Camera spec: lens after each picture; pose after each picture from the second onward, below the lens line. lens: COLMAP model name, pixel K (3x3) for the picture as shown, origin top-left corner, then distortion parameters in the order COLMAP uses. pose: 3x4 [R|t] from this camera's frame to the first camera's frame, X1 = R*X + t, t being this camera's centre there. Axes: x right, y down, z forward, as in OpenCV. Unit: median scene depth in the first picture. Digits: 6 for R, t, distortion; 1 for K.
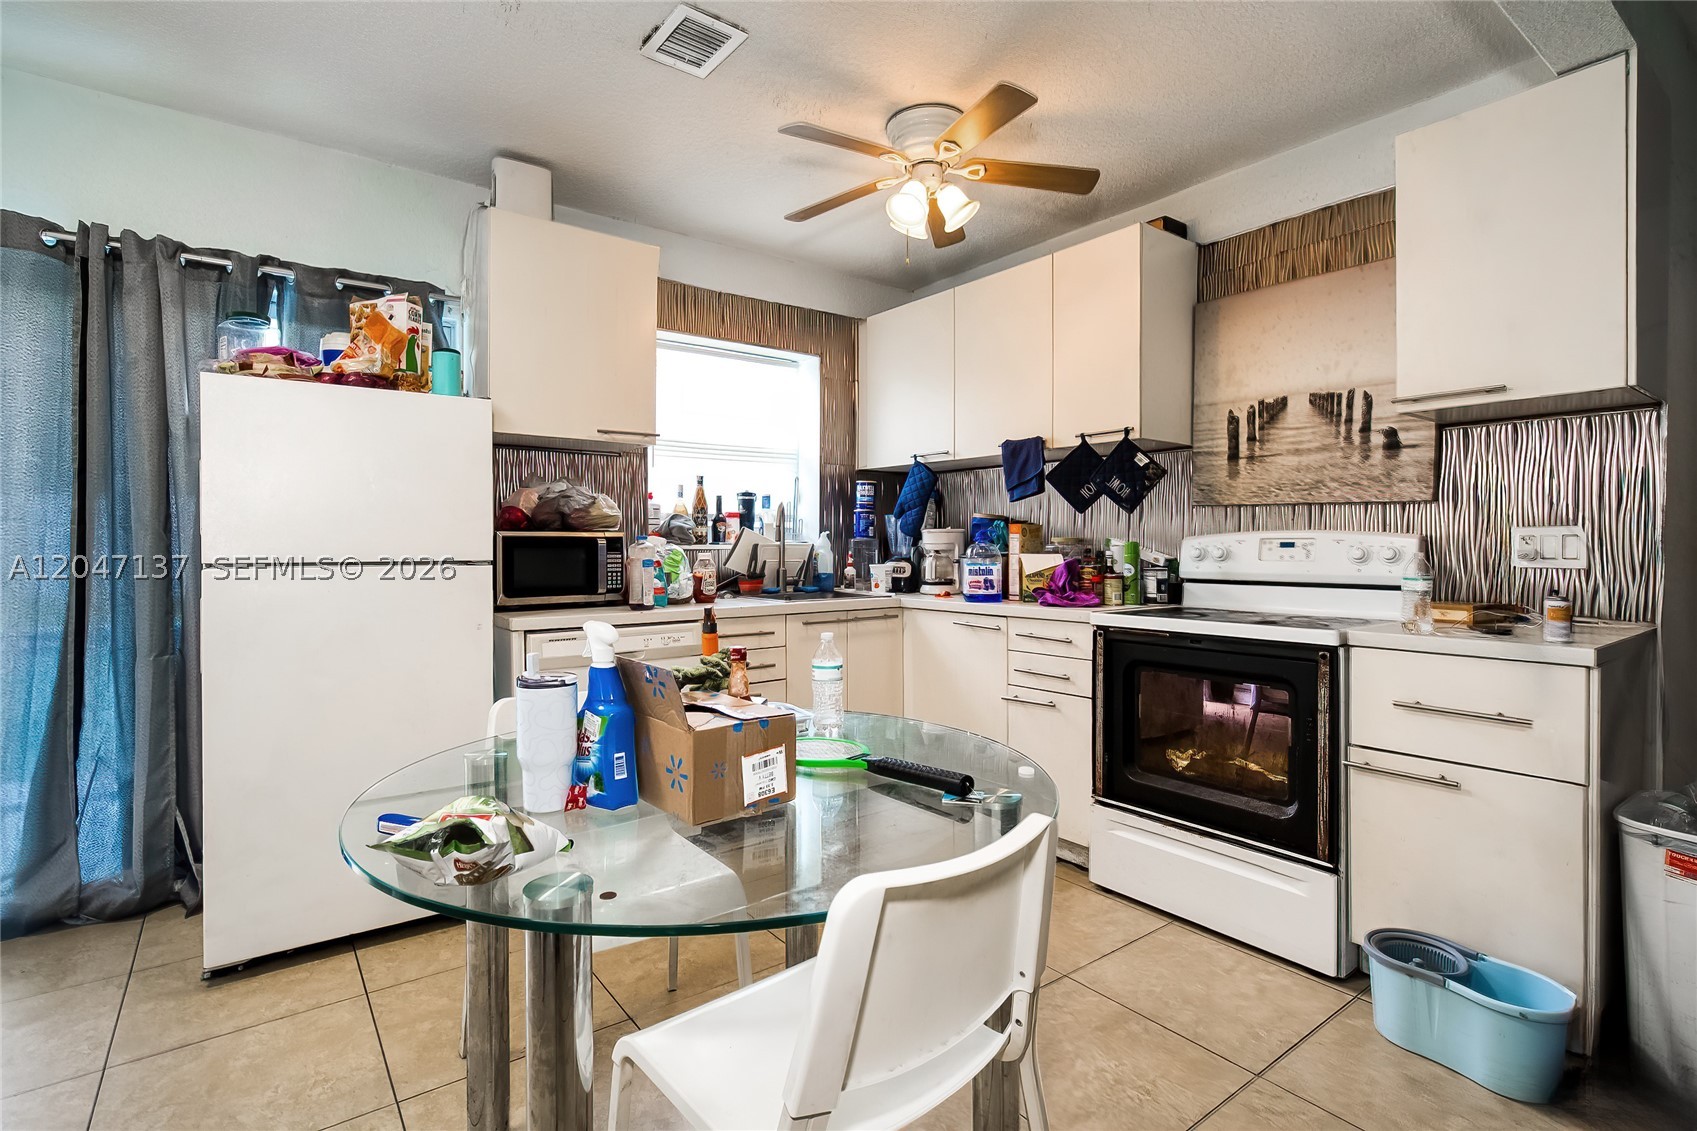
lens RADIAL K [[791.1, 0, 815.0], [0, 791.1, 549.6], [0, 0, 1]] dist [-0.005473, 0.004242]
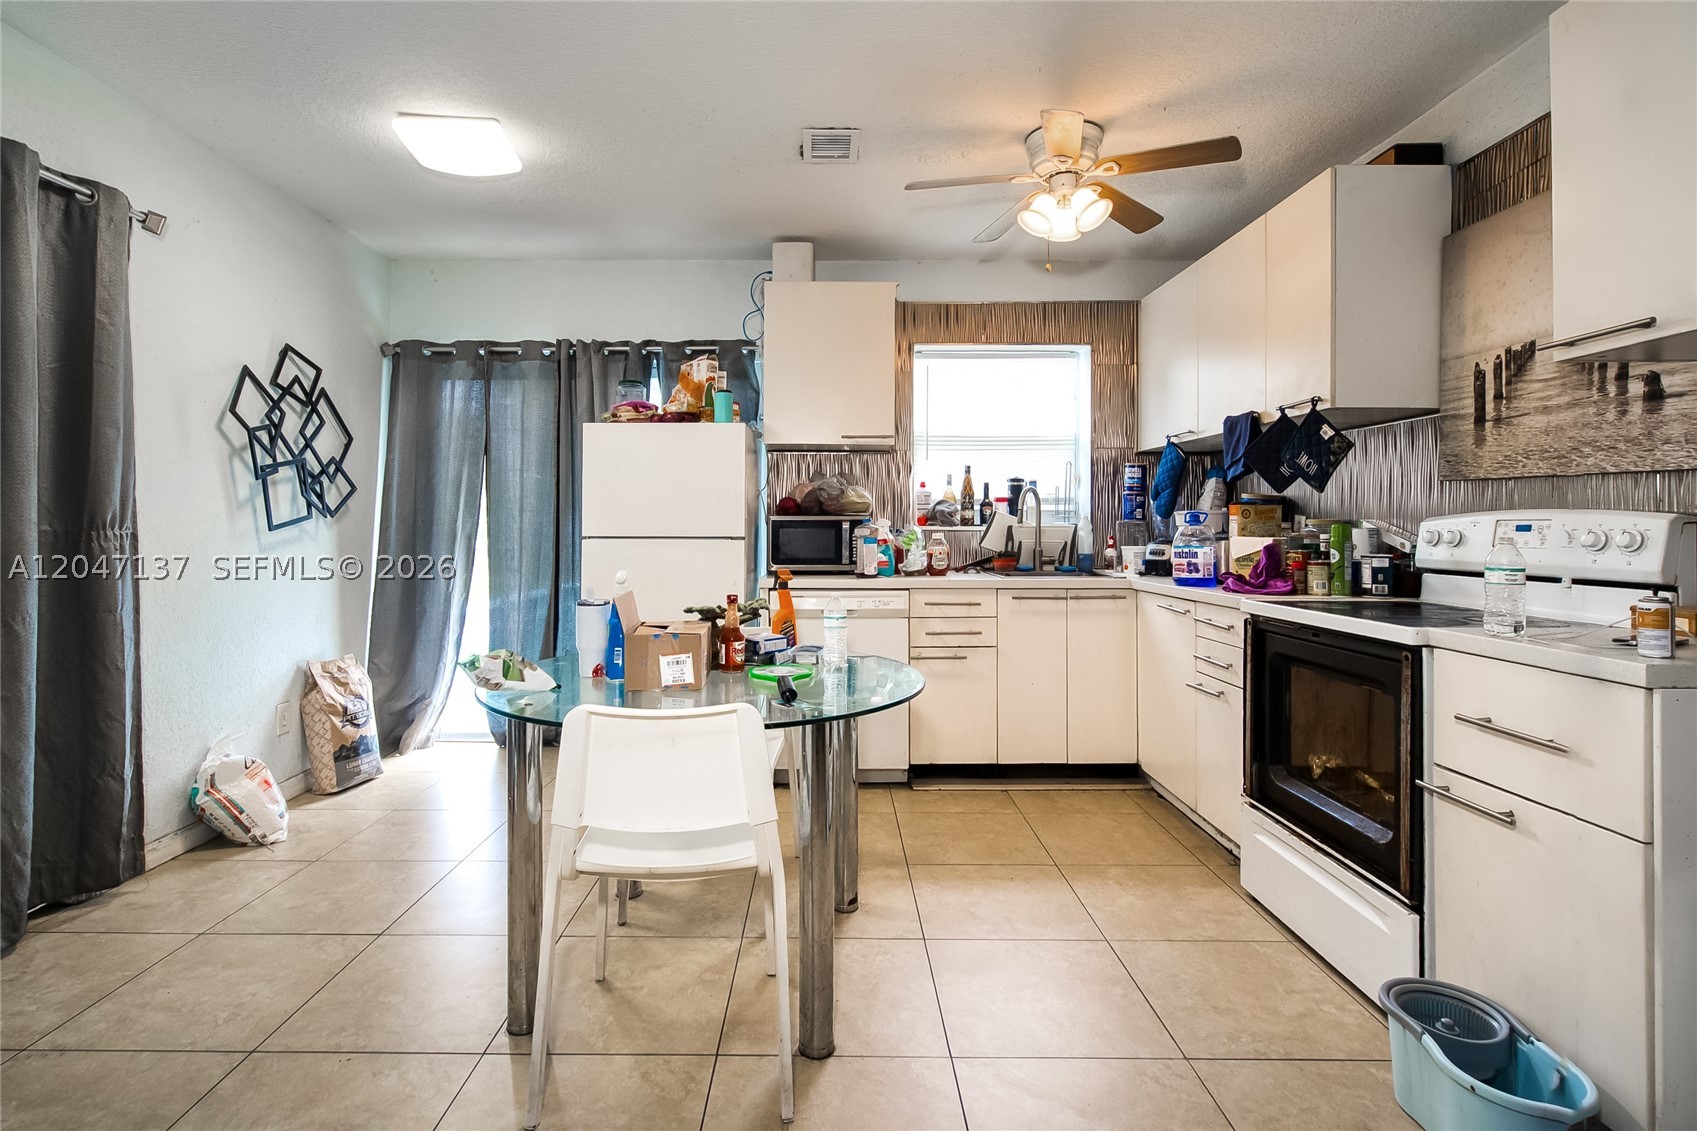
lens RADIAL K [[791.1, 0, 840.1], [0, 791.1, 519.9], [0, 0, 1]] dist [-0.005473, 0.004242]
pose [[0.816249, -0.001966, -0.577696, 0.469846], [-0.007052, 0.999886, -0.013367, 0.001326], [0.577657, 0.014985, 0.816142, -0.045901]]
